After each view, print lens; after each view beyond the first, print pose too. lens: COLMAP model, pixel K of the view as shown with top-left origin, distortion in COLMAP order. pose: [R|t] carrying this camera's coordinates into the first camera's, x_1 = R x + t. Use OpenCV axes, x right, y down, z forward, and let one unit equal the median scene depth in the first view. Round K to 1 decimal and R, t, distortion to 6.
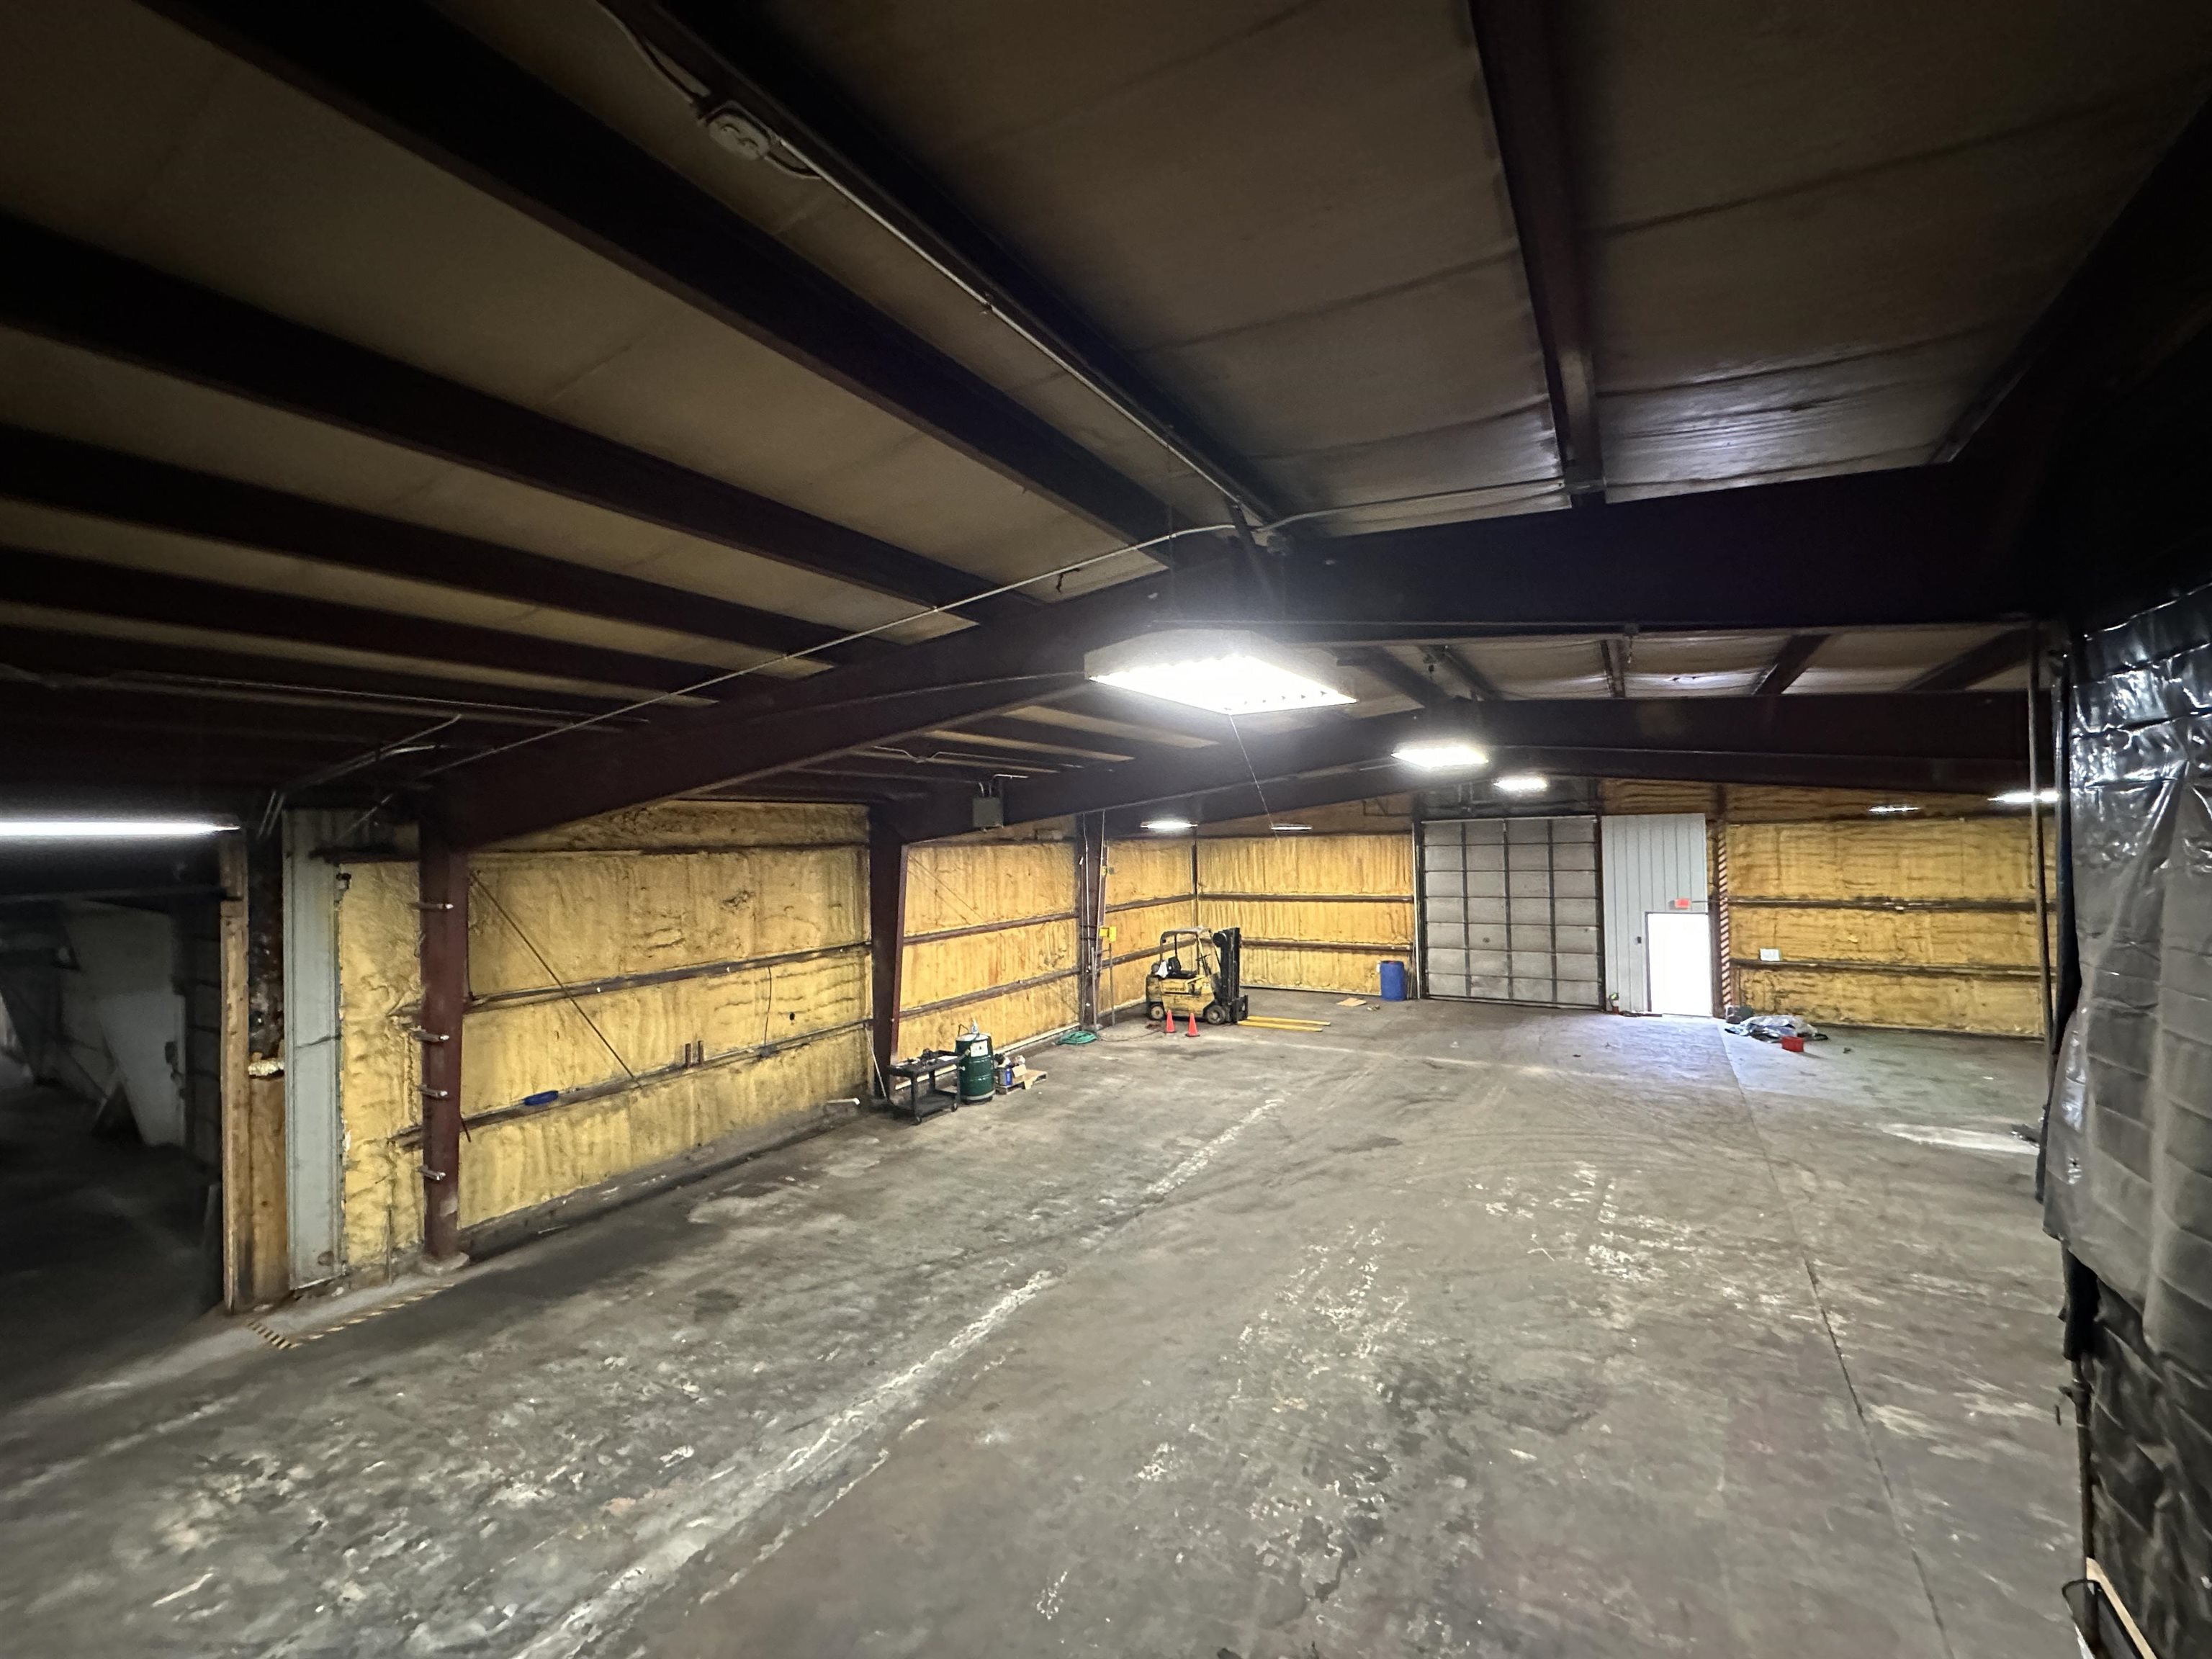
lens RADIAL K [[873.3, 0, 1103.9], [0, 873.3, 831.7], [0, 0, 1]] dist [-0.000481, 0.000330]
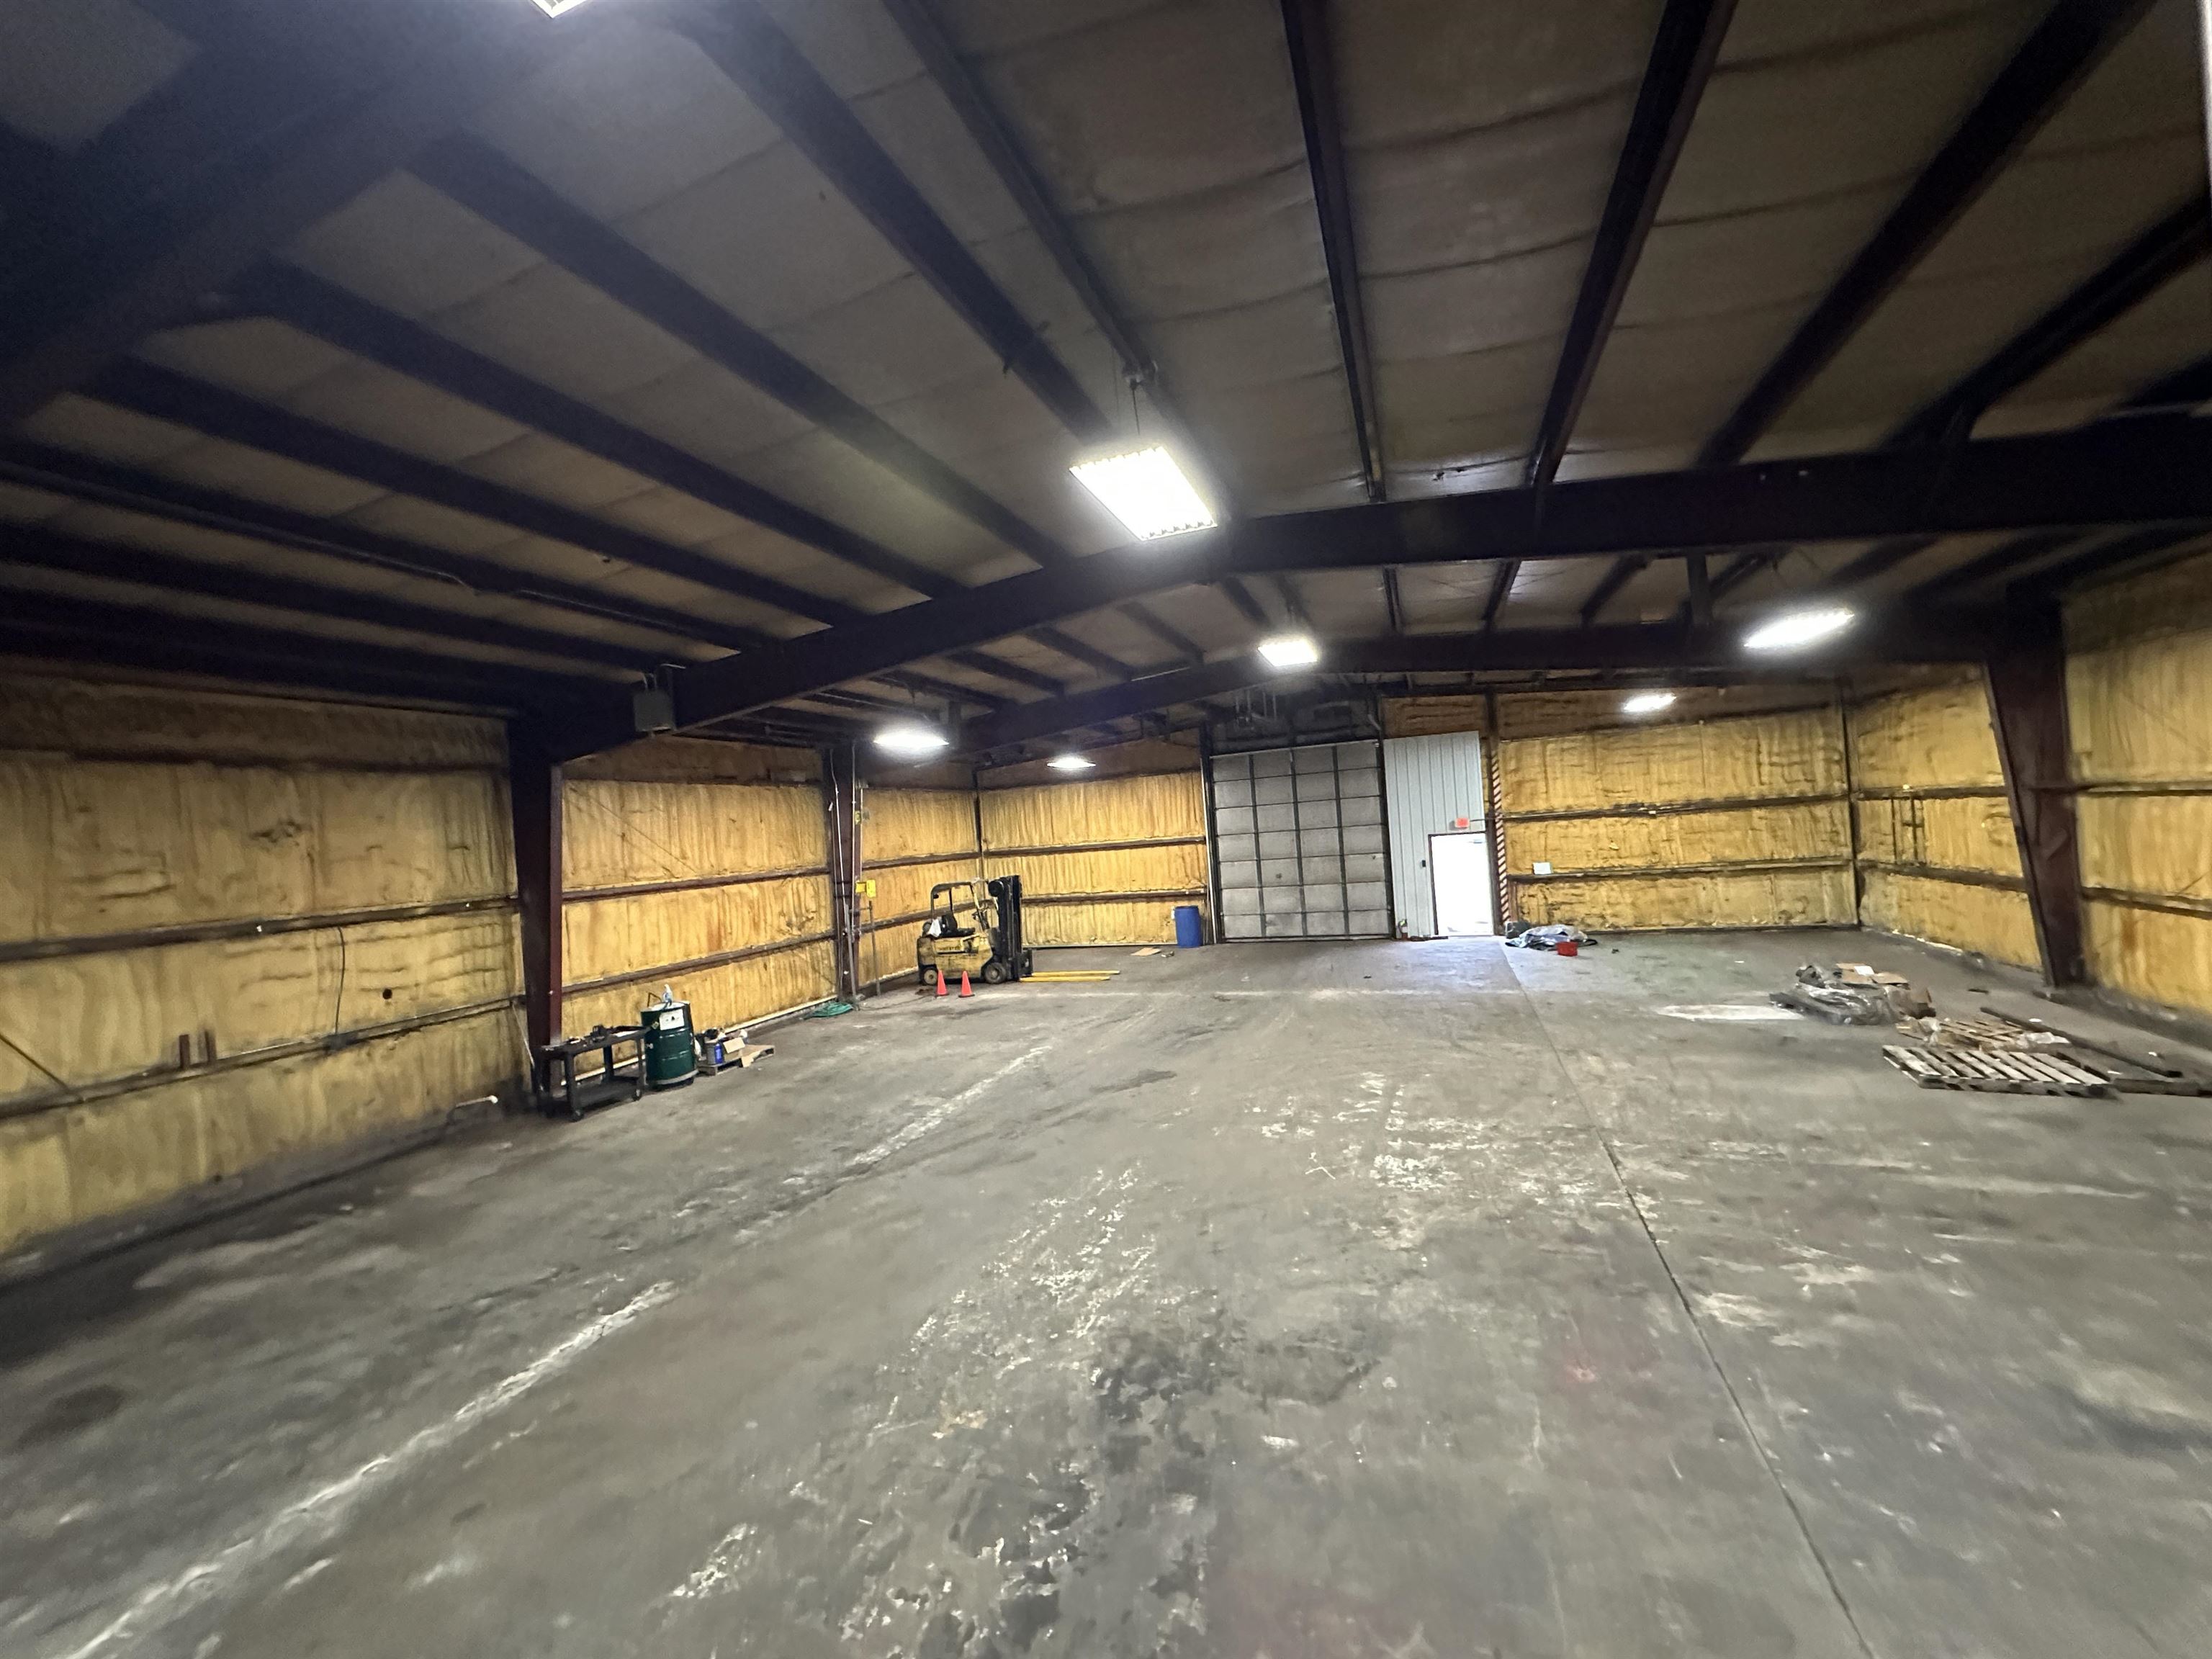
lens RADIAL K [[873.3, 0, 1102.0], [0, 873.3, 835.6], [0, 0, 1]] dist [-0.000481, 0.000330]
pose [[0.980037, -0.045990, 0.193423, 0.118924], [0.045166, 0.998942, 0.008668, 0.114910], [-0.193617, 0.000241, 0.981077, 0.180494]]
